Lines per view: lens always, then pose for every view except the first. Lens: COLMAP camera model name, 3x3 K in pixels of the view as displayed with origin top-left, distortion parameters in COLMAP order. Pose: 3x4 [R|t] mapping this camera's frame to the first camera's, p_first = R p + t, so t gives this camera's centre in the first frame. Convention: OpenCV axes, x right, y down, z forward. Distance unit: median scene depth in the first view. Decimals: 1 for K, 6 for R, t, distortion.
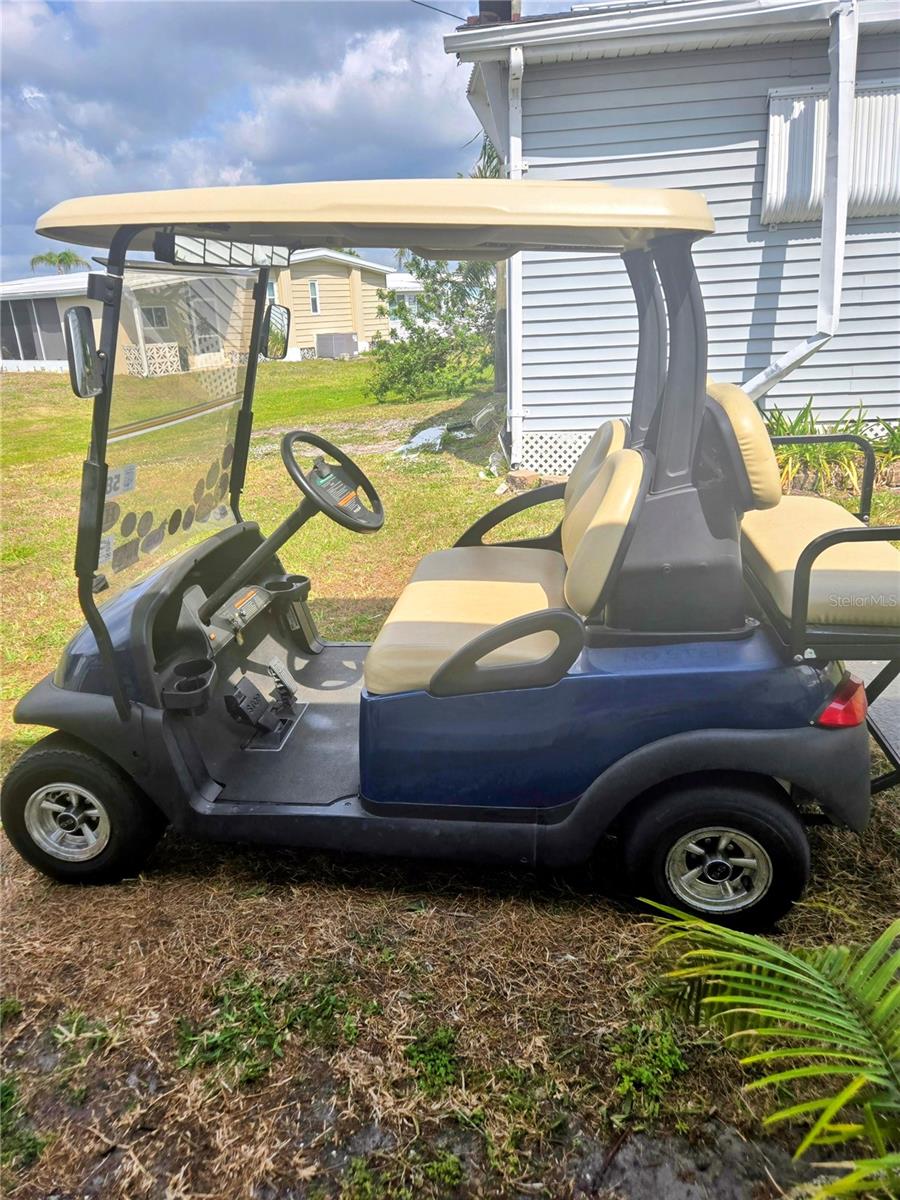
lens RADIAL K [[803.0, 0, 444.1], [0, 803.0, 594.9], [0, 0, 1]] dist [0.073351, -0.053663]
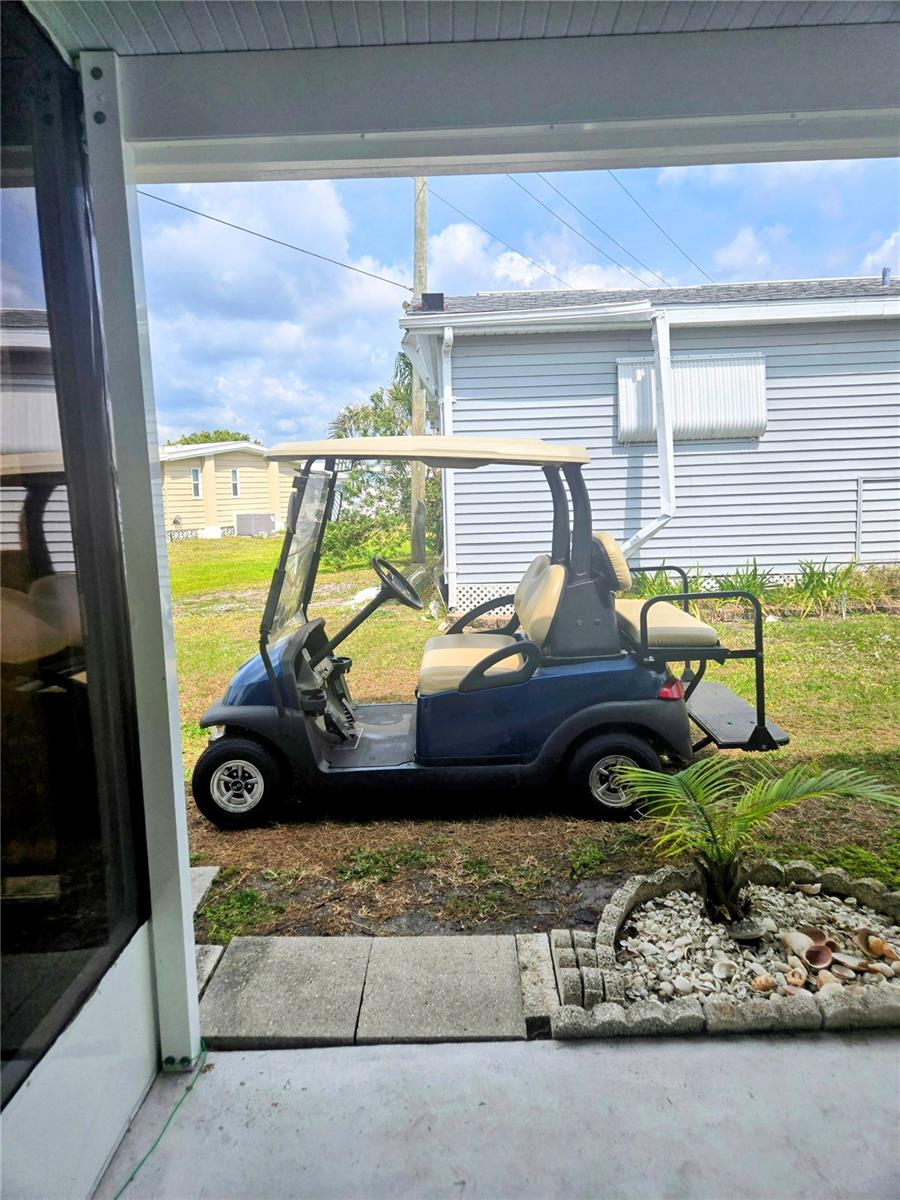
lens RADIAL K [[803.0, 0, 454.7], [0, 803.0, 601.4], [0, 0, 1]] dist [0.073351, -0.053663]
pose [[0.990376, -0.005300, 0.138304, -0.106740], [0.033767, 0.978323, -0.204313, 0.112465], [-0.134224, 0.207017, 0.969086, -0.312428]]
